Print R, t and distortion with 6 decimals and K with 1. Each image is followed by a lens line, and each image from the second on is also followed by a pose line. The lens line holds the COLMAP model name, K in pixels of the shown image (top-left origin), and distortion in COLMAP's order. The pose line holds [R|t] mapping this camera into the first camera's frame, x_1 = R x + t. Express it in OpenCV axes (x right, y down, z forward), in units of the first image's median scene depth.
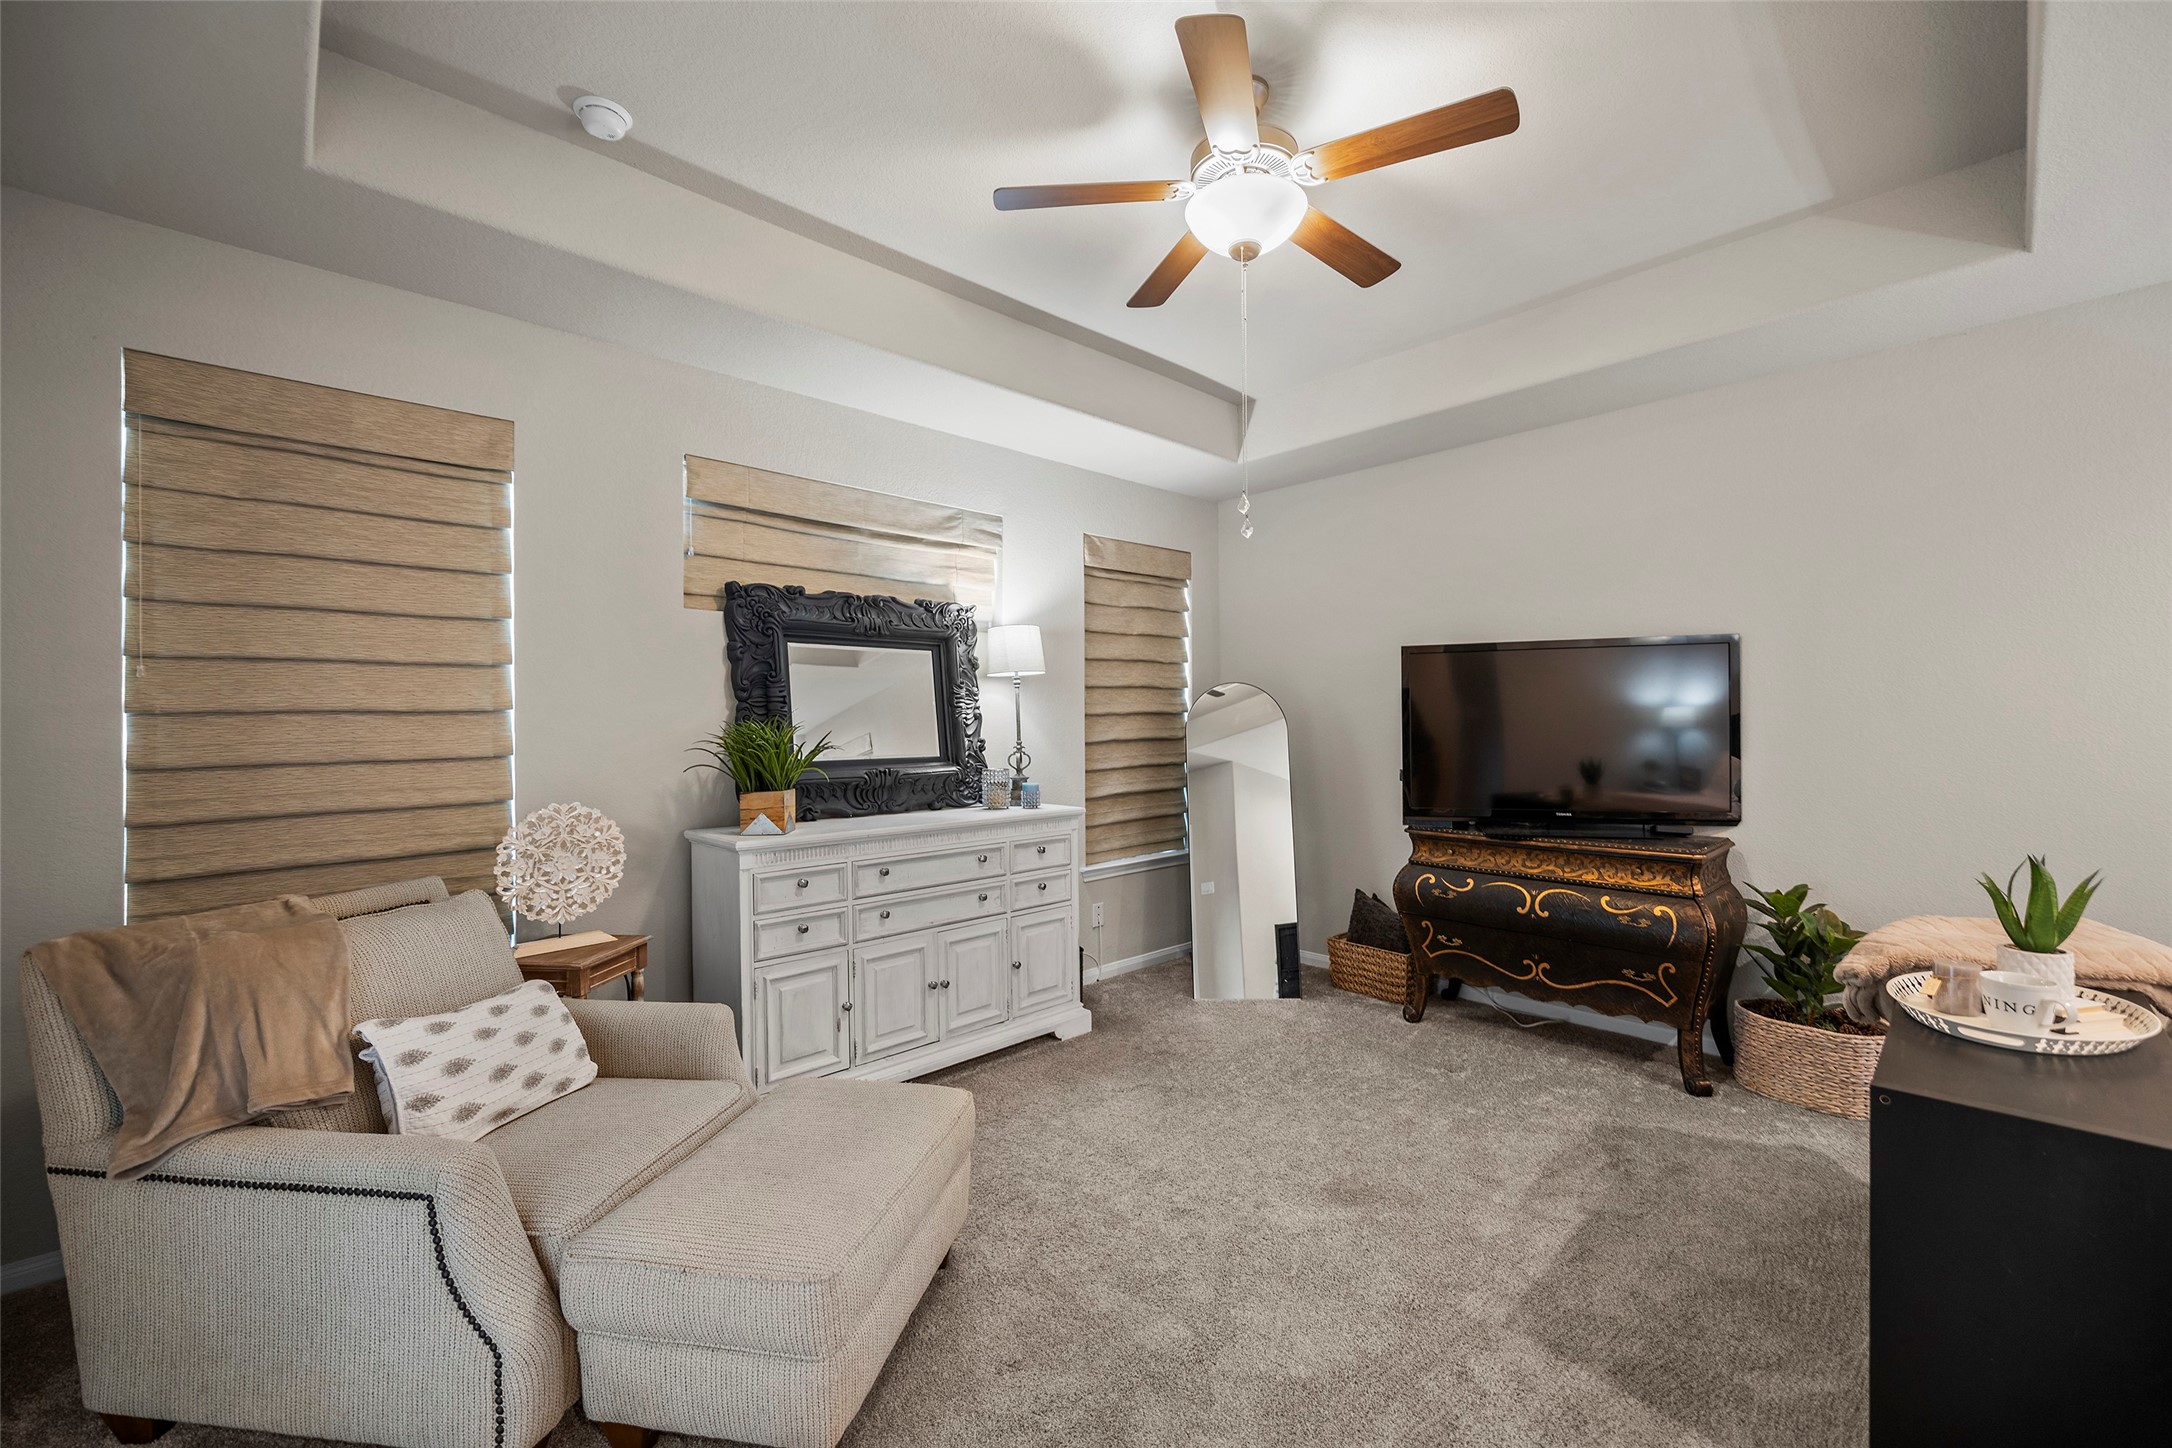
lens RADIAL K [[885.3, 0, 1087.6], [0, 885.3, 725.9], [0, 0, 1]] dist [0.001766, 0.000040]
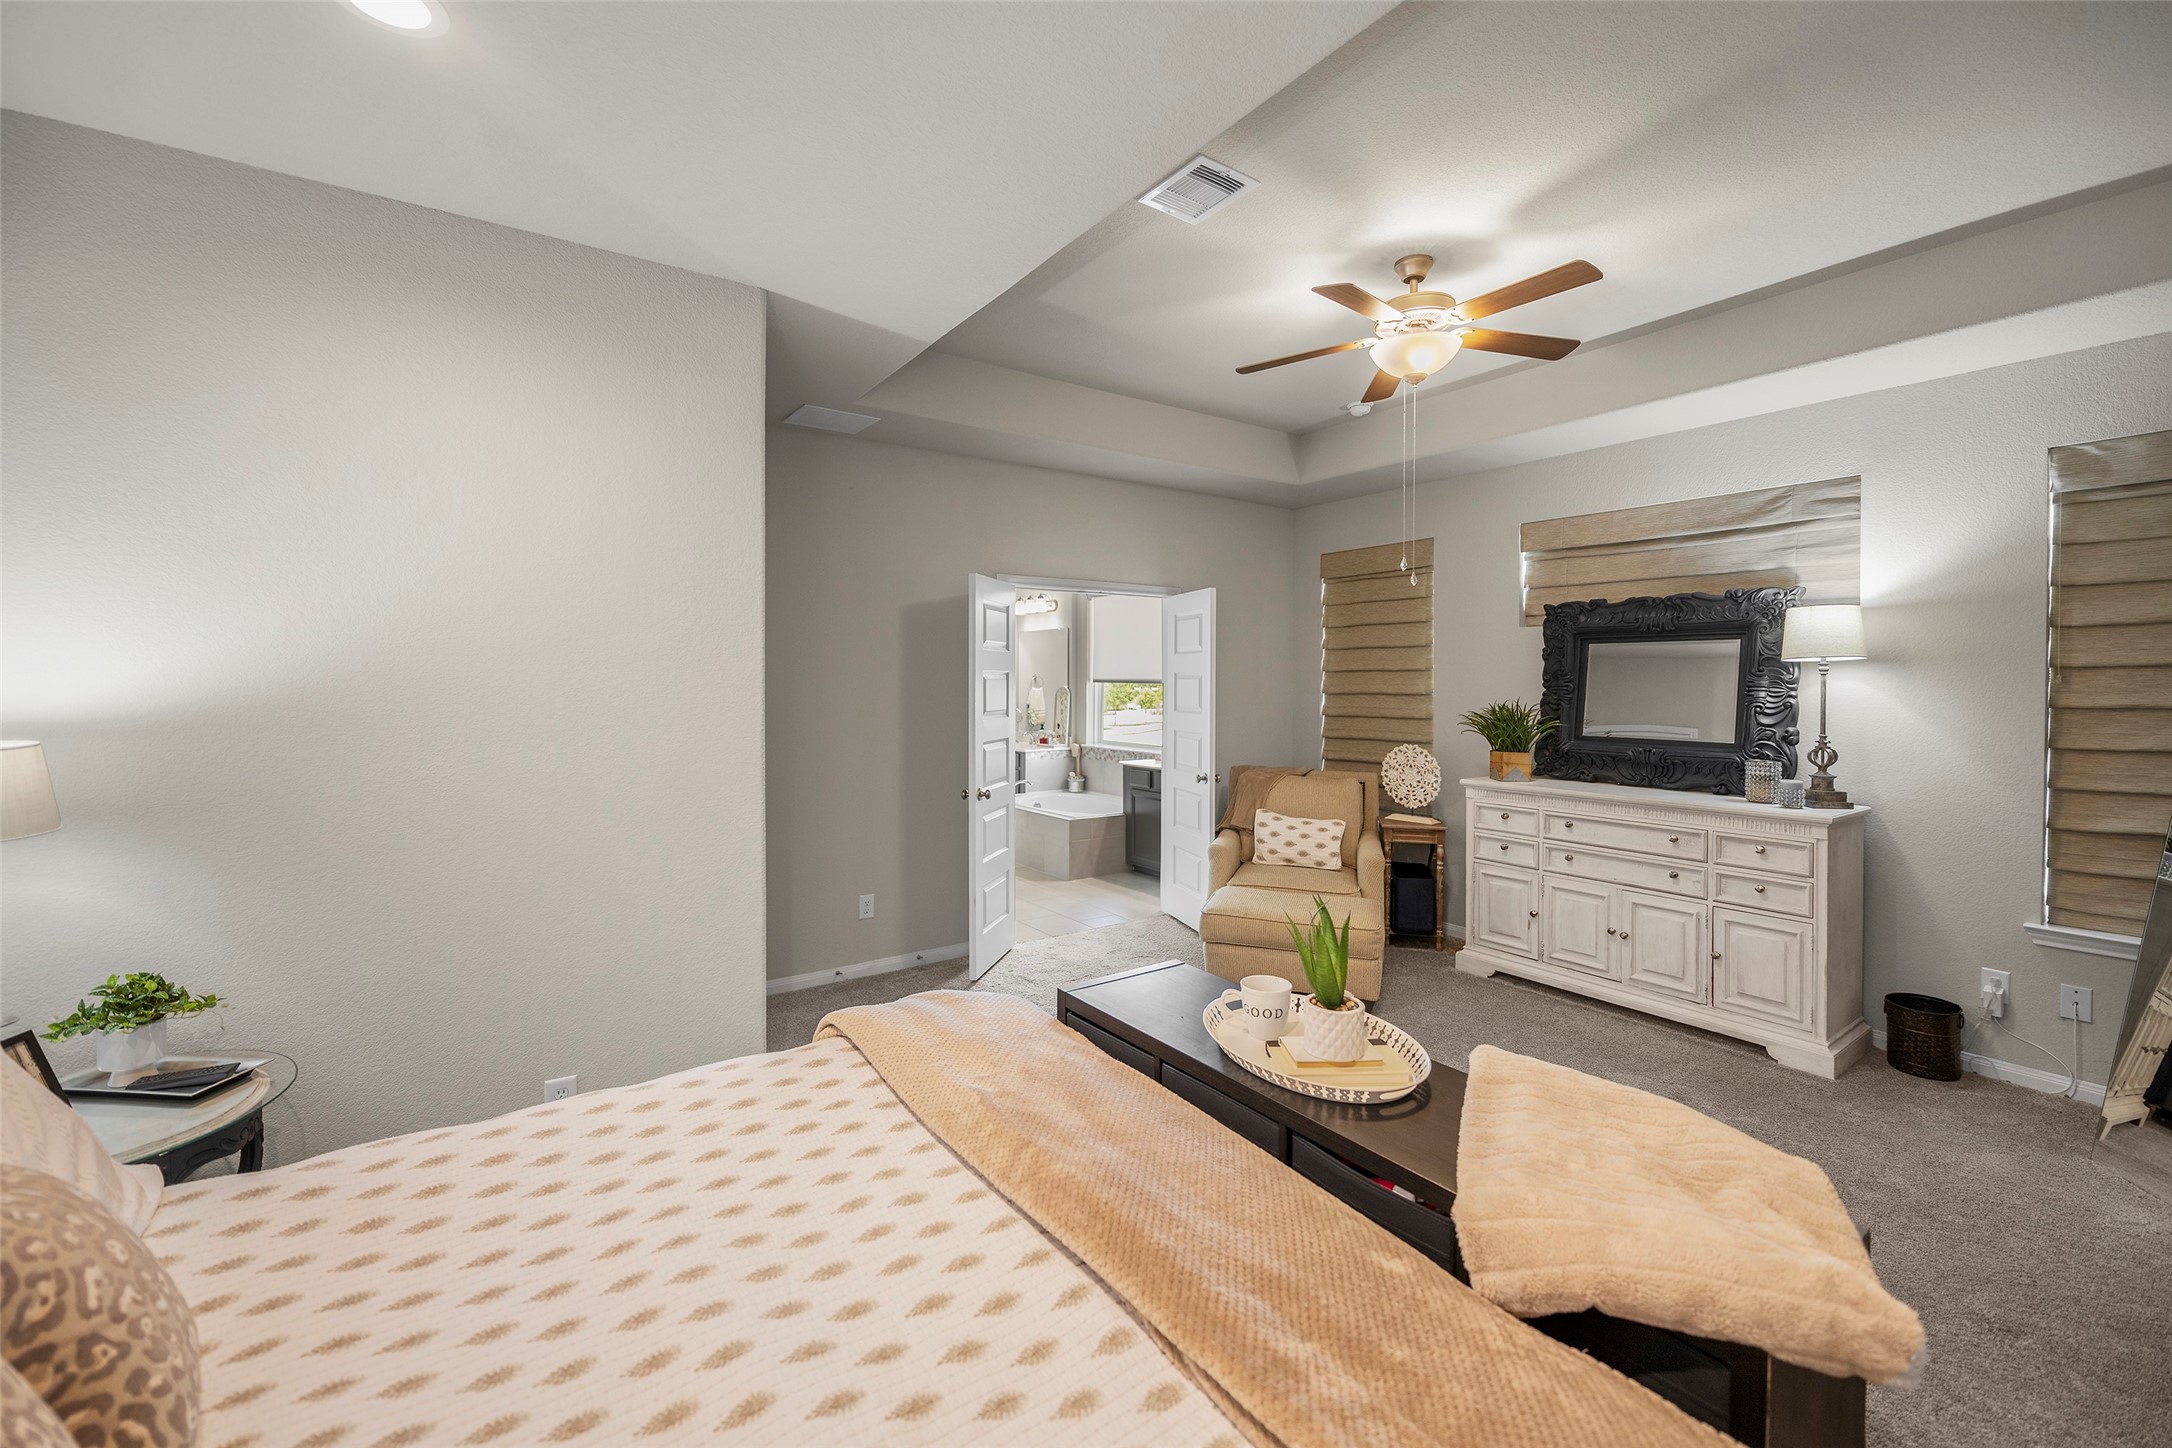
lens RADIAL K [[885.3, 0, 1087.6], [0, 885.3, 725.9], [0, 0, 1]] dist [0.001766, 0.000040]
pose [[-0.154695, 0.054256, -0.986471, 1.046586], [-0.010548, 0.998343, 0.056563, -0.039295], [0.987906, 0.019155, -0.153866, 0.466361]]
